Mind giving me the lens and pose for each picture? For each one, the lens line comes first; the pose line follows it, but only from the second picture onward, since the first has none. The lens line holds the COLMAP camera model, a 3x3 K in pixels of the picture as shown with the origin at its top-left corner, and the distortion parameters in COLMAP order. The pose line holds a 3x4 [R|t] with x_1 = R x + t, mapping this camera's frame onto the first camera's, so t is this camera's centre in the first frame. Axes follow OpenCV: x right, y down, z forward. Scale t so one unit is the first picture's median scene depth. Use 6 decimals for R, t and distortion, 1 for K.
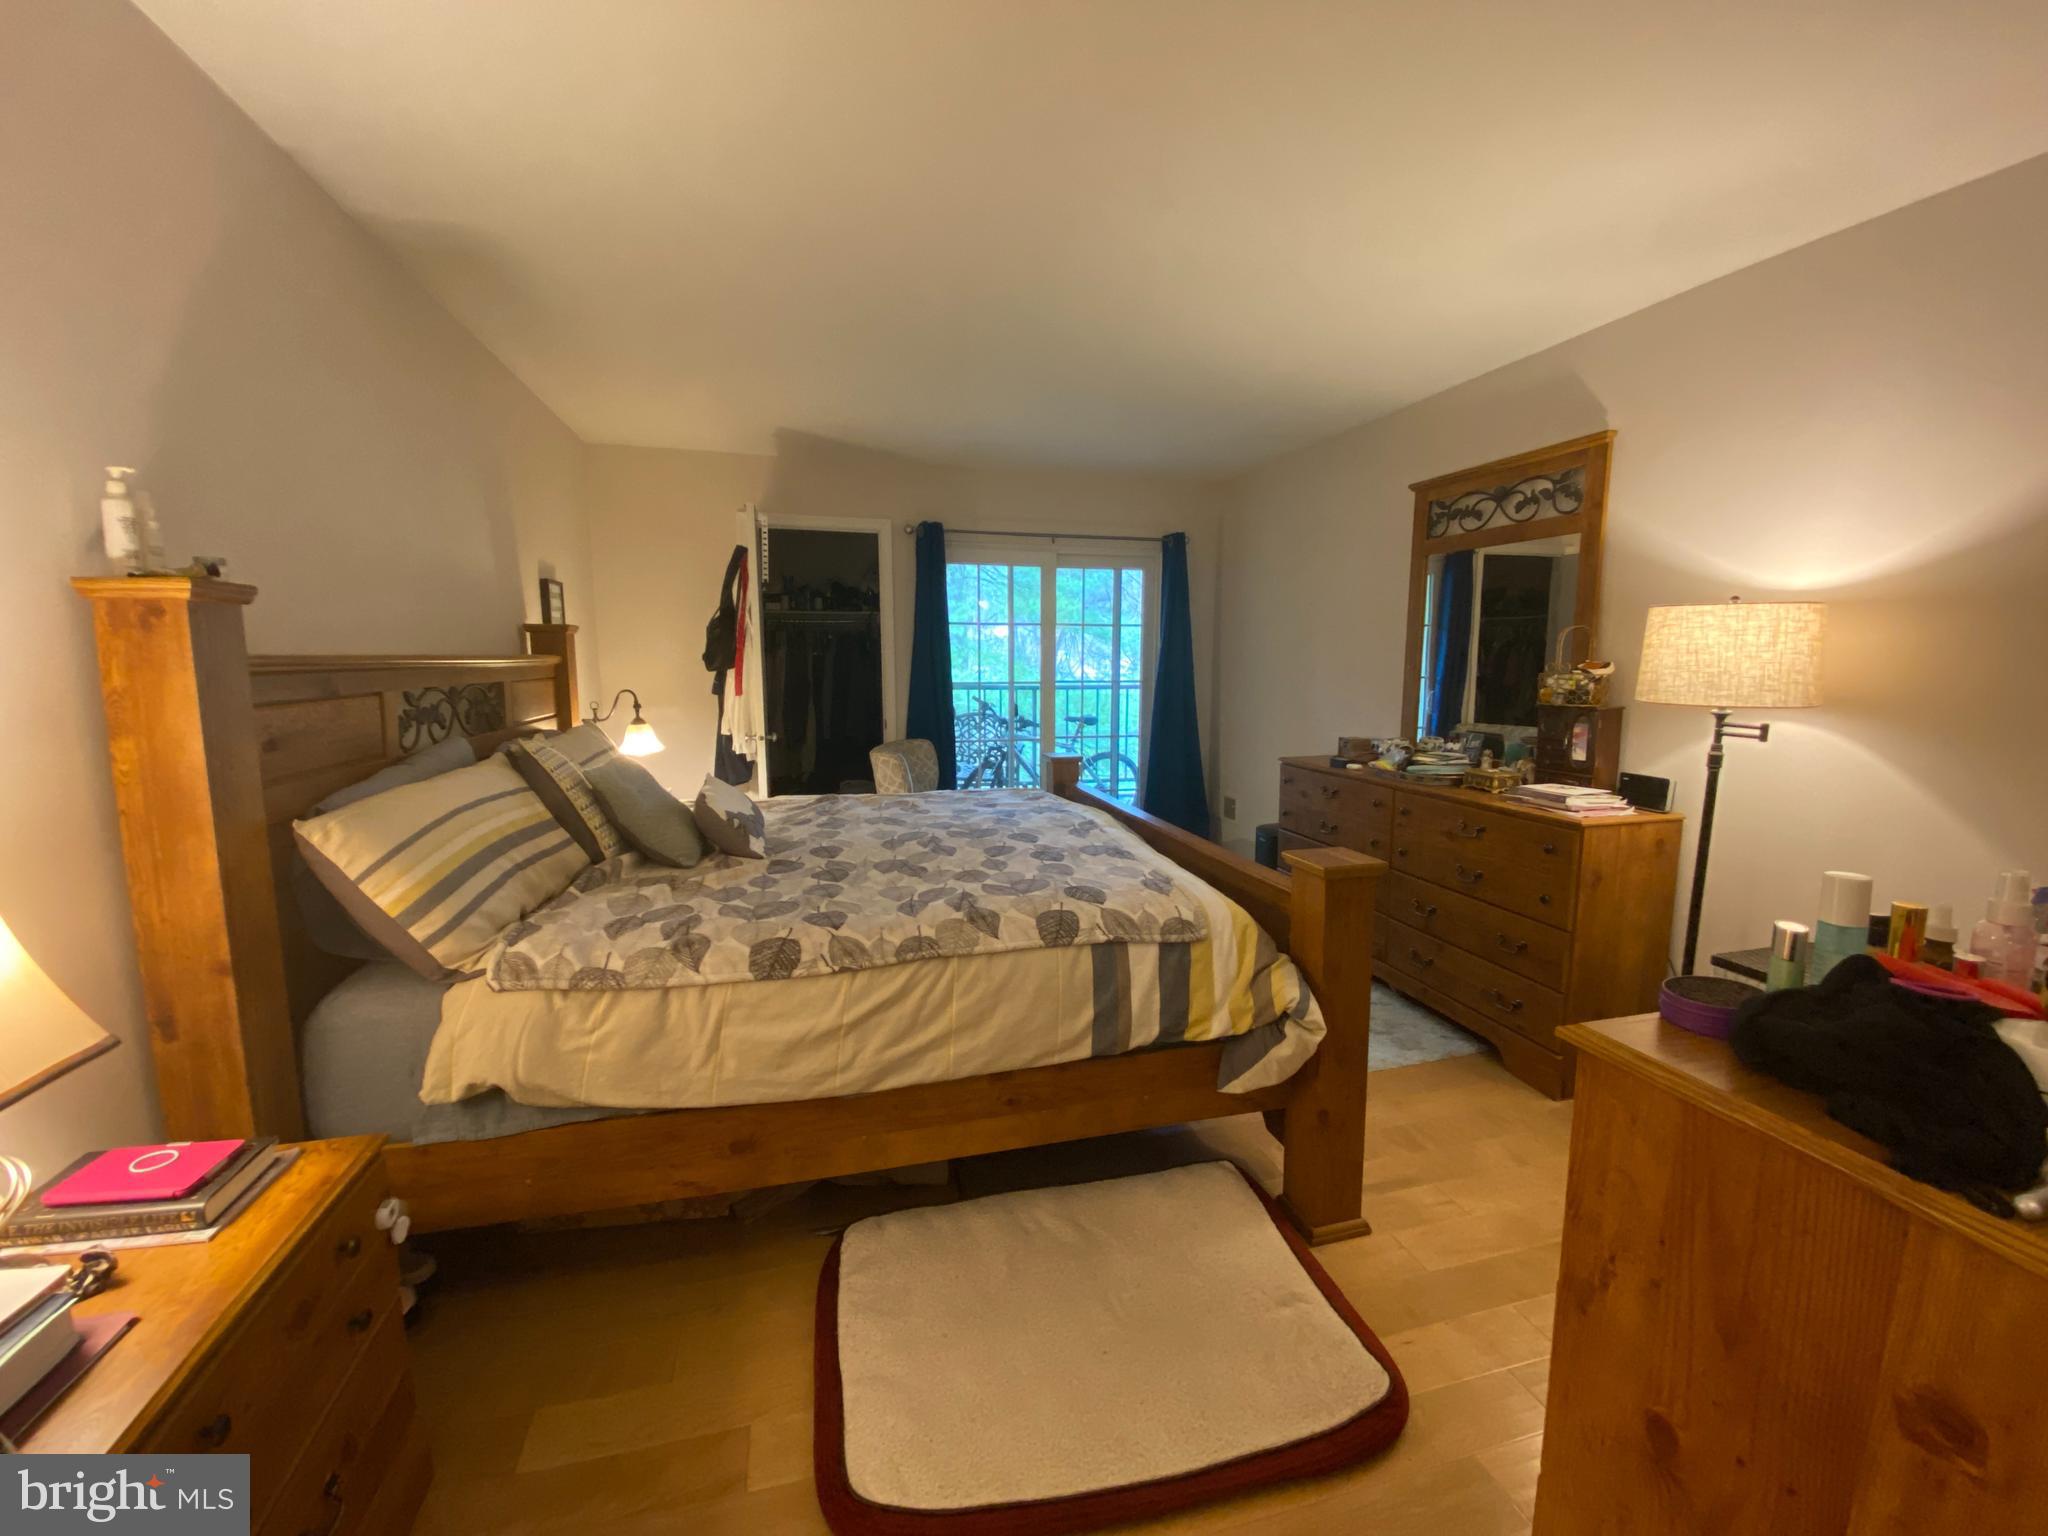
lens RADIAL K [[835.1, 0, 1018.8], [0, 835.1, 770.2], [0, 0, 1]] dist [0.050701, -0.036658]
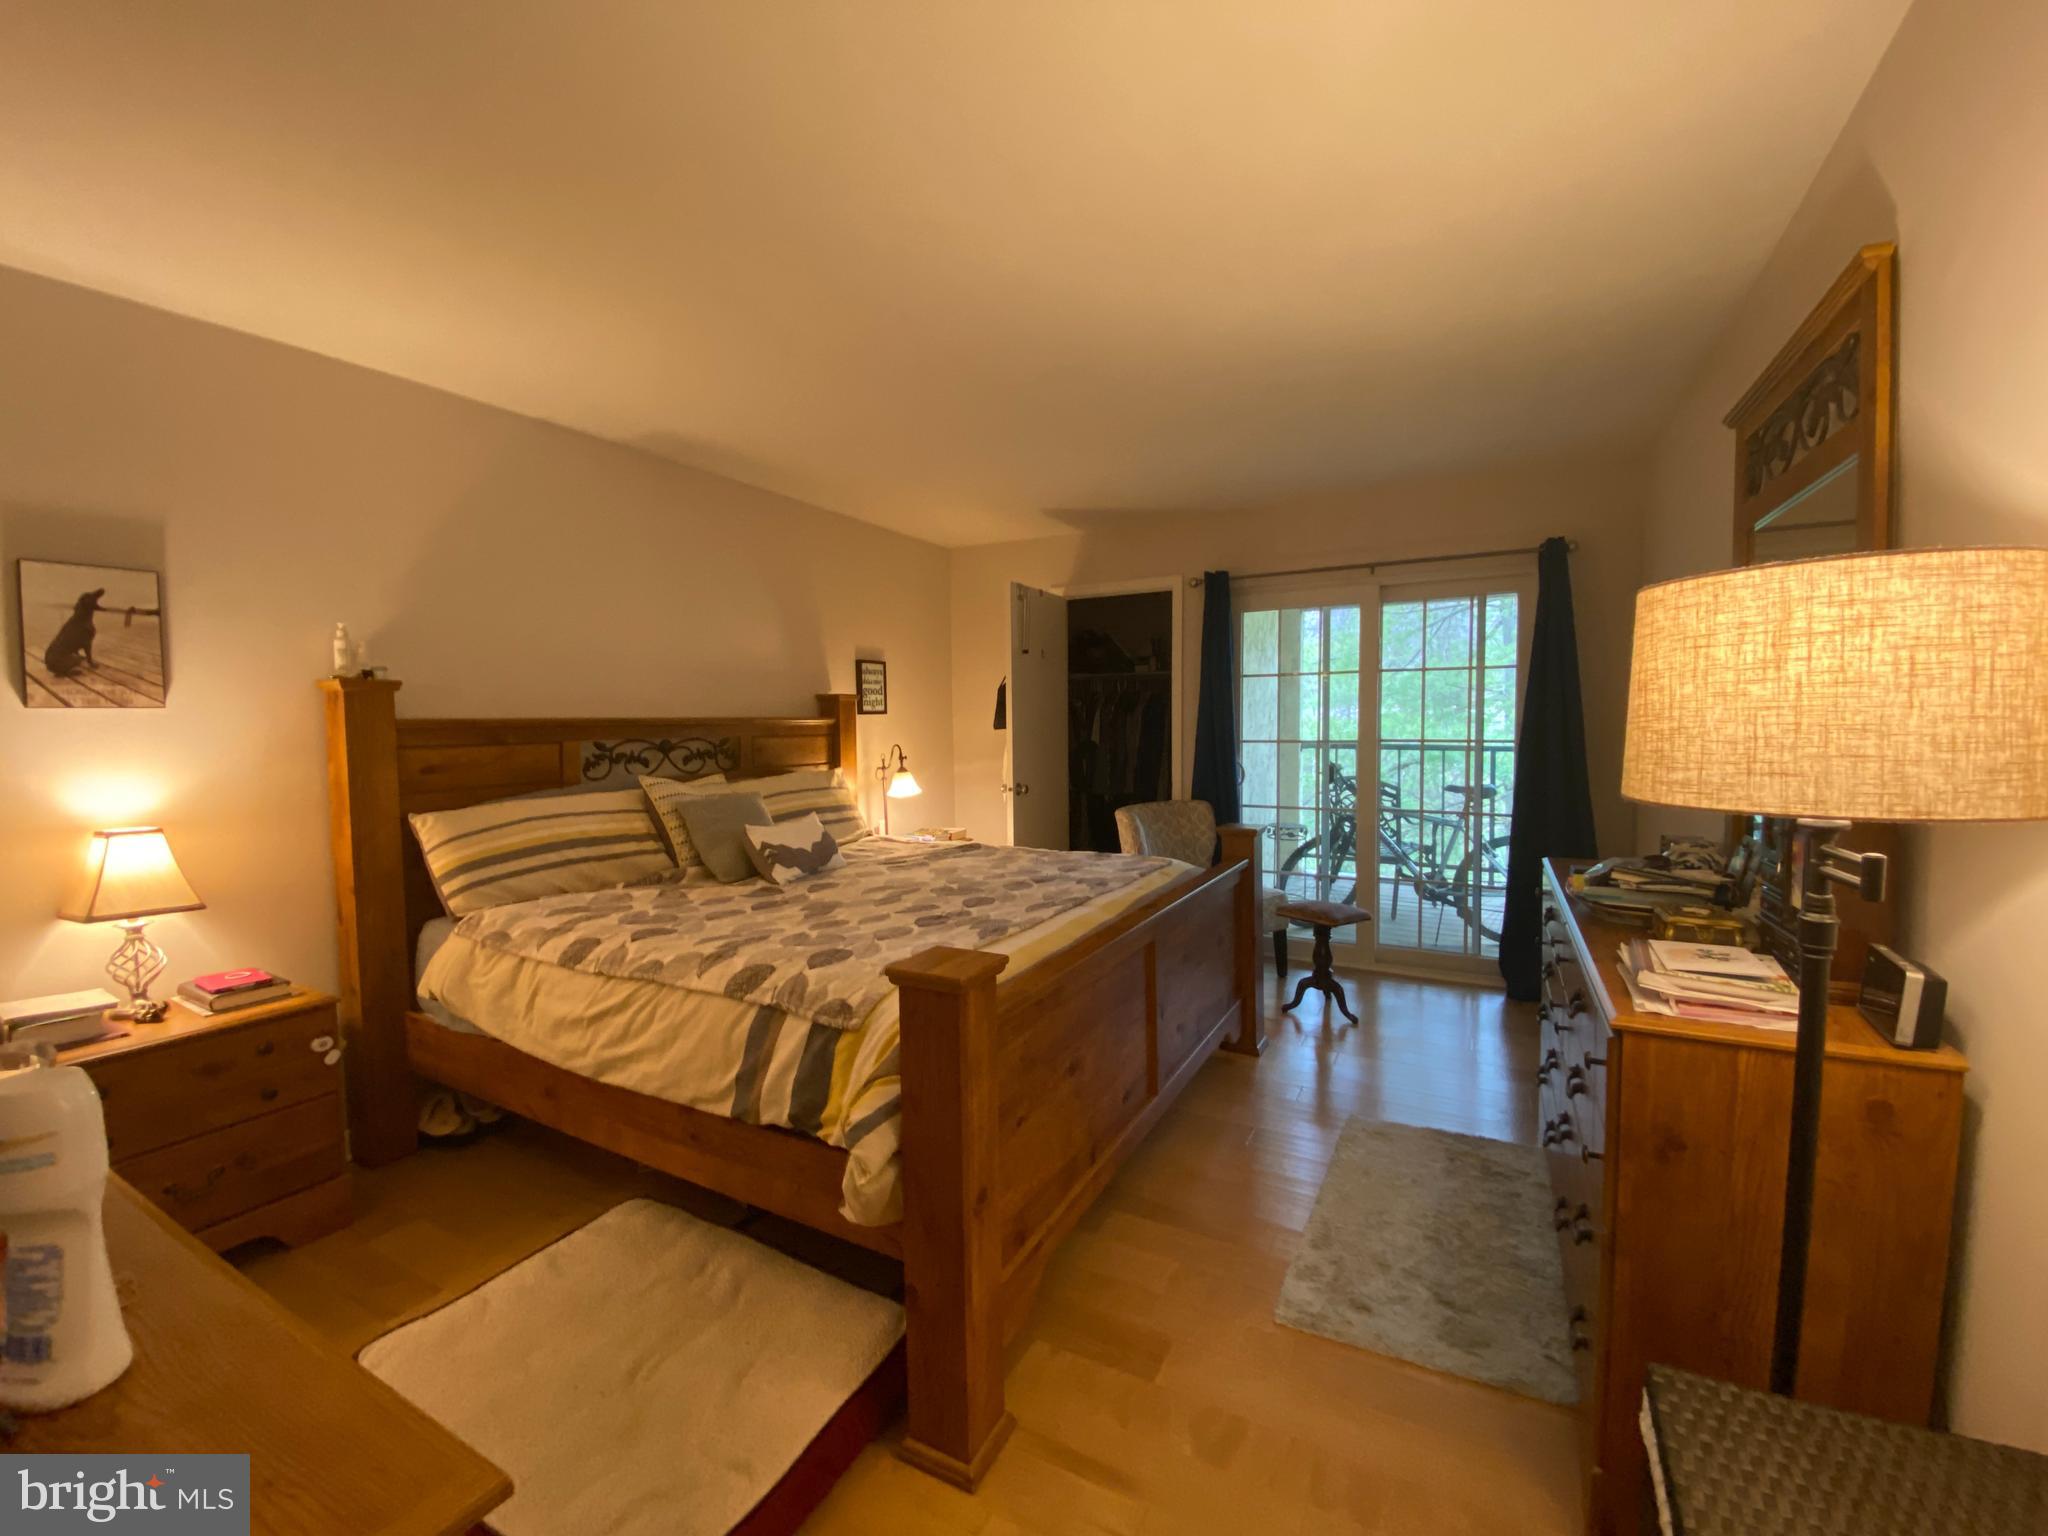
lens RADIAL K [[828.0, 0, 1026.4], [0, 828.0, 777.1], [0, 0, 1]] dist [0.022833, -0.013021]
pose [[0.724485, 0.039698, -0.688147, 0.929204], [-0.080904, 0.996337, -0.027699, -0.053135], [0.684526, 0.075742, 0.725043, 0.467323]]
